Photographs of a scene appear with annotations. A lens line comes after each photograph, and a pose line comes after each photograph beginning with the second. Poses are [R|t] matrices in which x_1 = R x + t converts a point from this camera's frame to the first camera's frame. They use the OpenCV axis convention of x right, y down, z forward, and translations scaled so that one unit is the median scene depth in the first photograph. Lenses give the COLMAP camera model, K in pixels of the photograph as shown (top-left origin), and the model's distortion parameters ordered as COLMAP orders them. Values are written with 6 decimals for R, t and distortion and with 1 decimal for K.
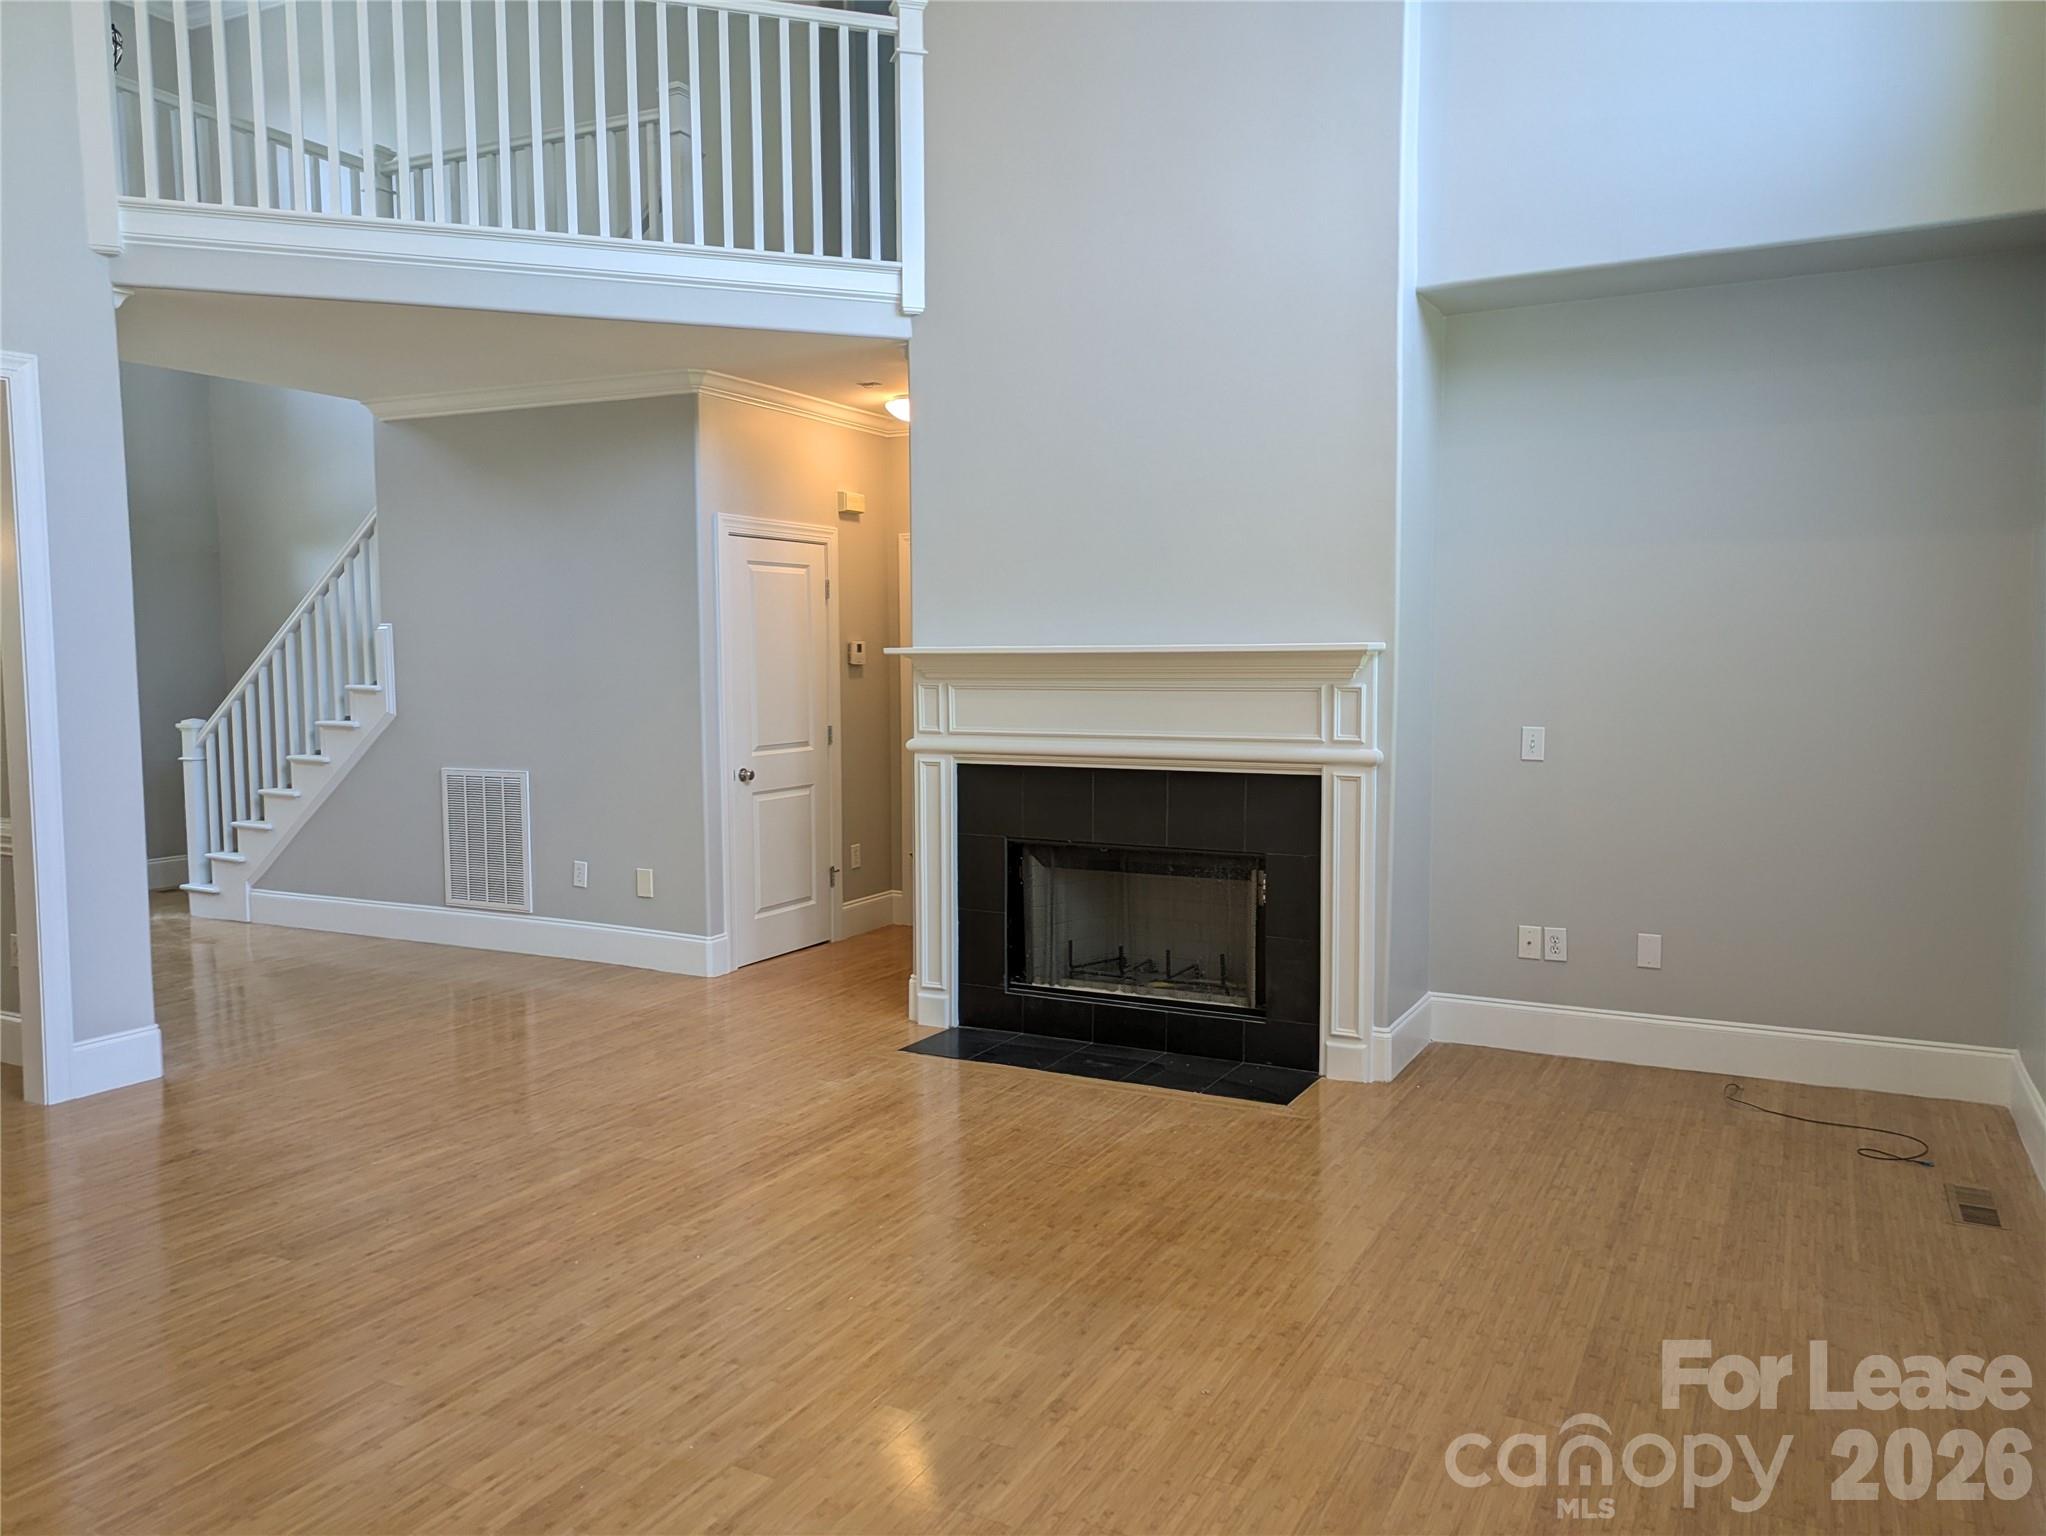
lens RADIAL K [[1500.4, 0, 1022.0], [0, 1500.4, 761.4], [0, 0, 1]] dist [0.062396, -0.058350]
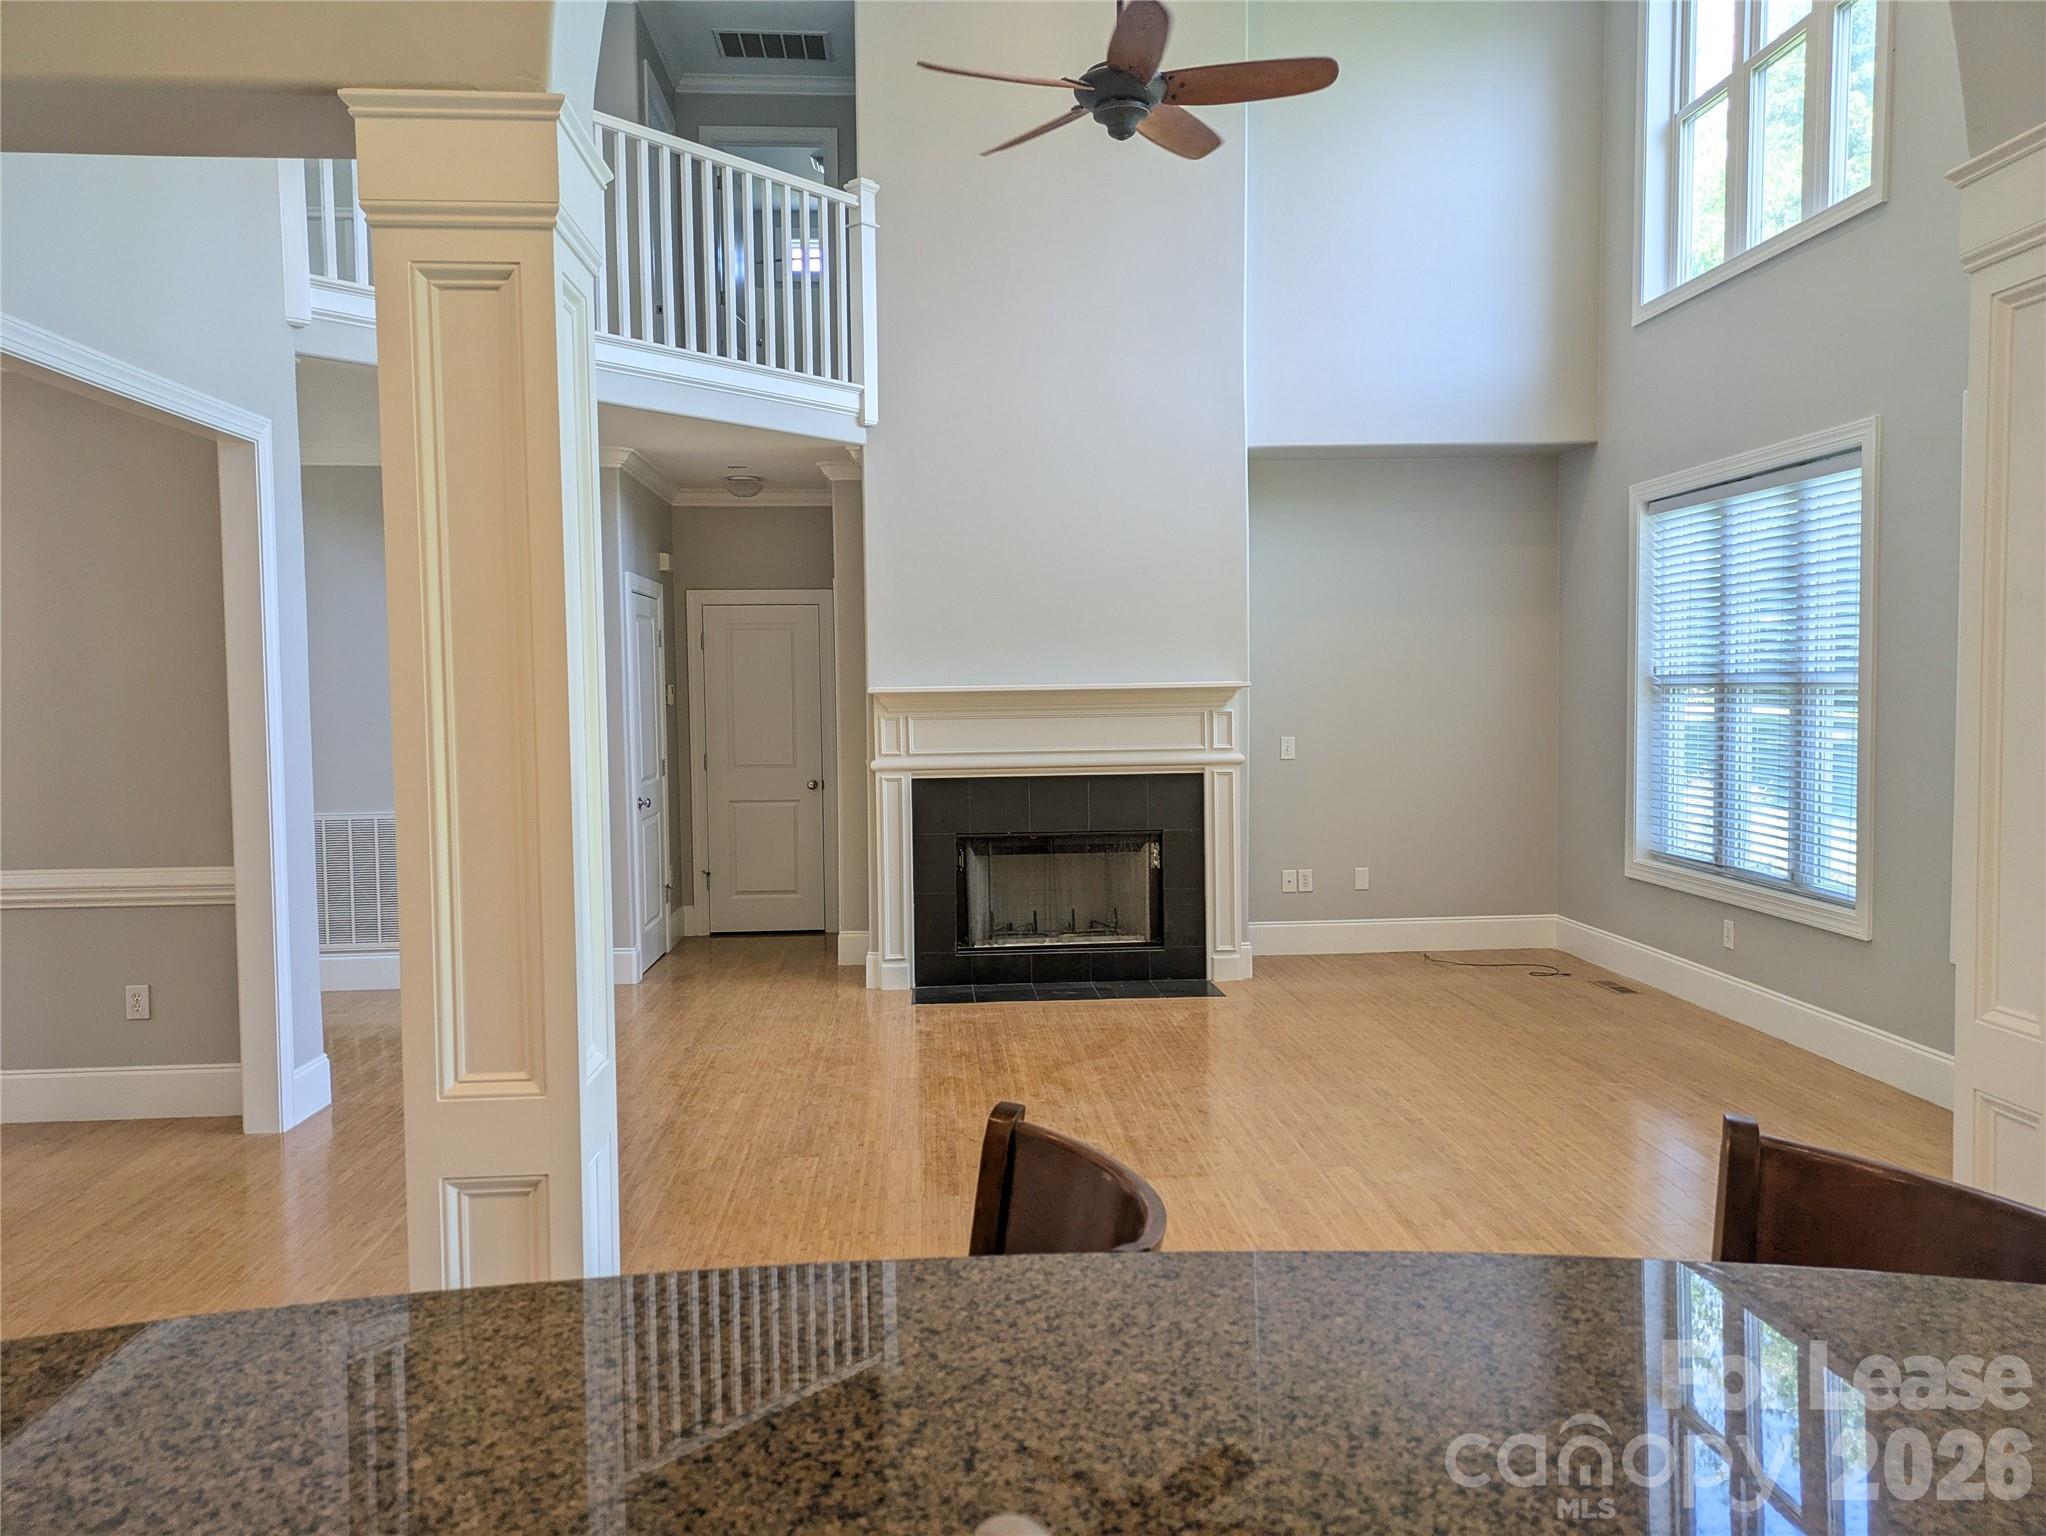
lens RADIAL K [[1500.4, 0, 1013.4], [0, 1500.4, 758.0], [0, 0, 1]] dist [0.062396, -0.058350]
pose [[0.858014, -0.033086, 0.512560, -0.708317], [0.048660, 0.998671, -0.016989, 0.010899], [-0.511317, 0.039518, 0.858483, -0.153580]]
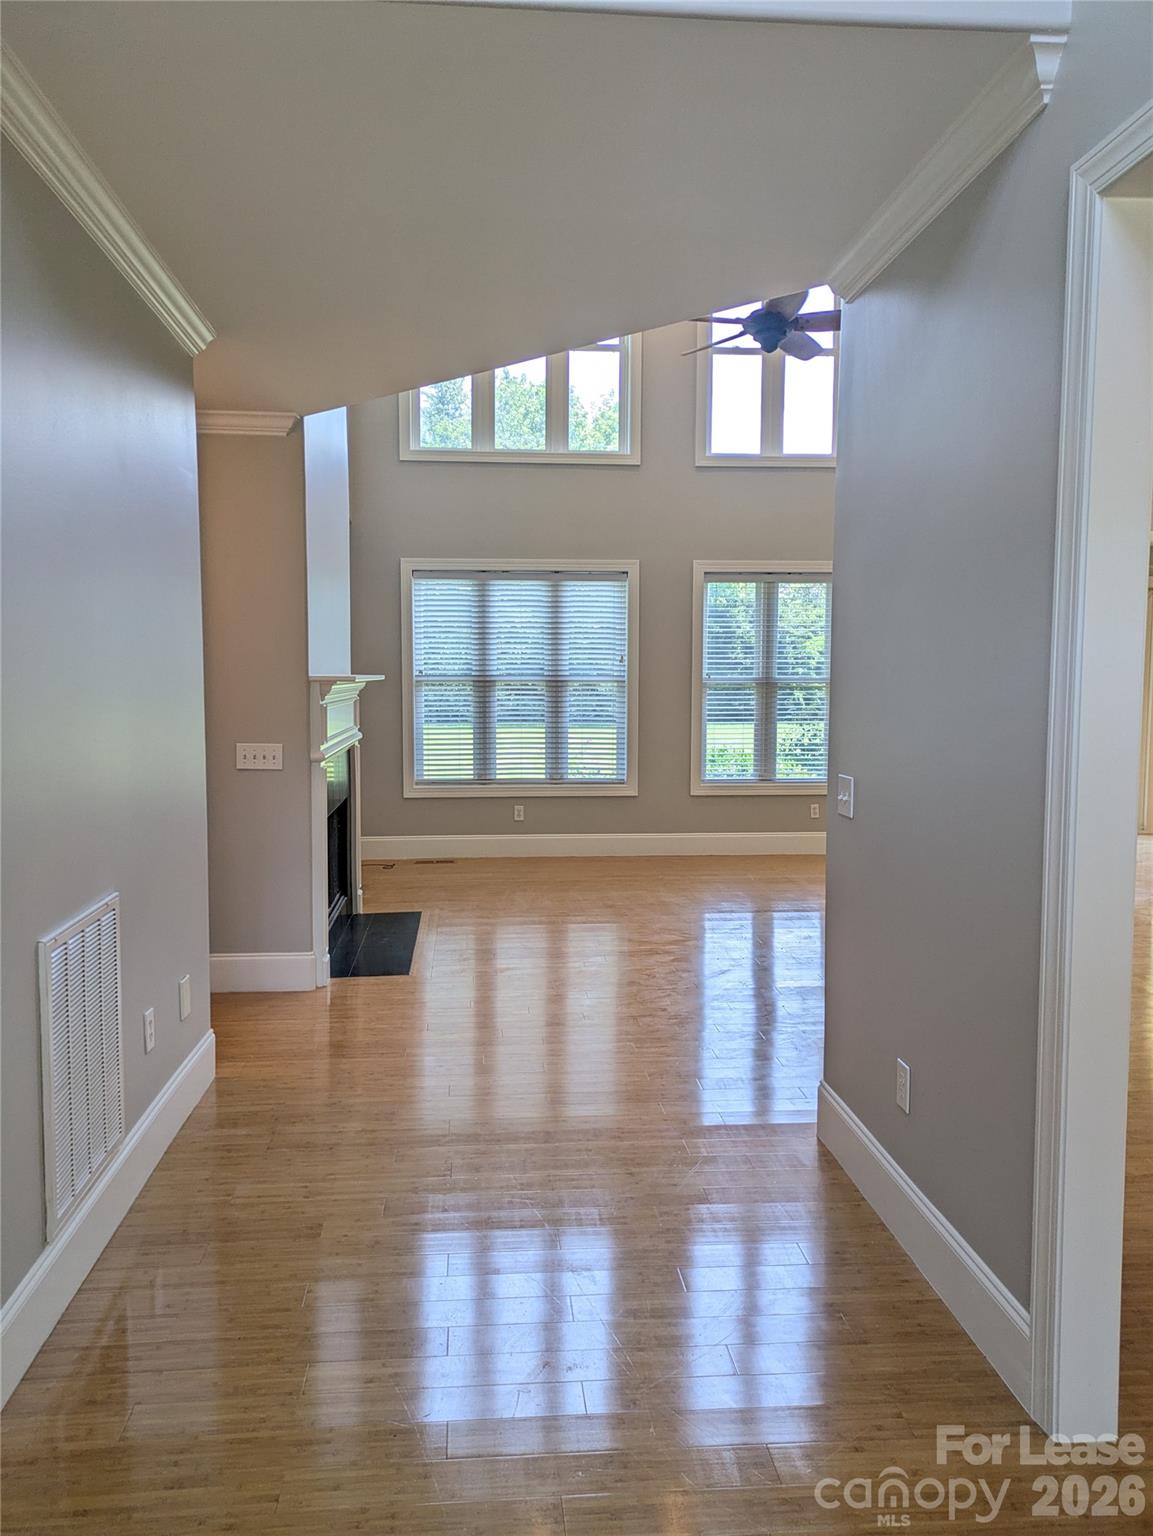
lens RADIAL K [[1126.4, 0, 572.9], [0, 1126.4, 761.9], [0, 0, 1]] dist [0.062396, -0.058350]
pose [[-0.544810, -0.059572, 0.836441, -1.087652], [0.064292, 0.991570, 0.112496, -0.110665], [-0.836092, 0.115066, -0.536387, 1.523238]]
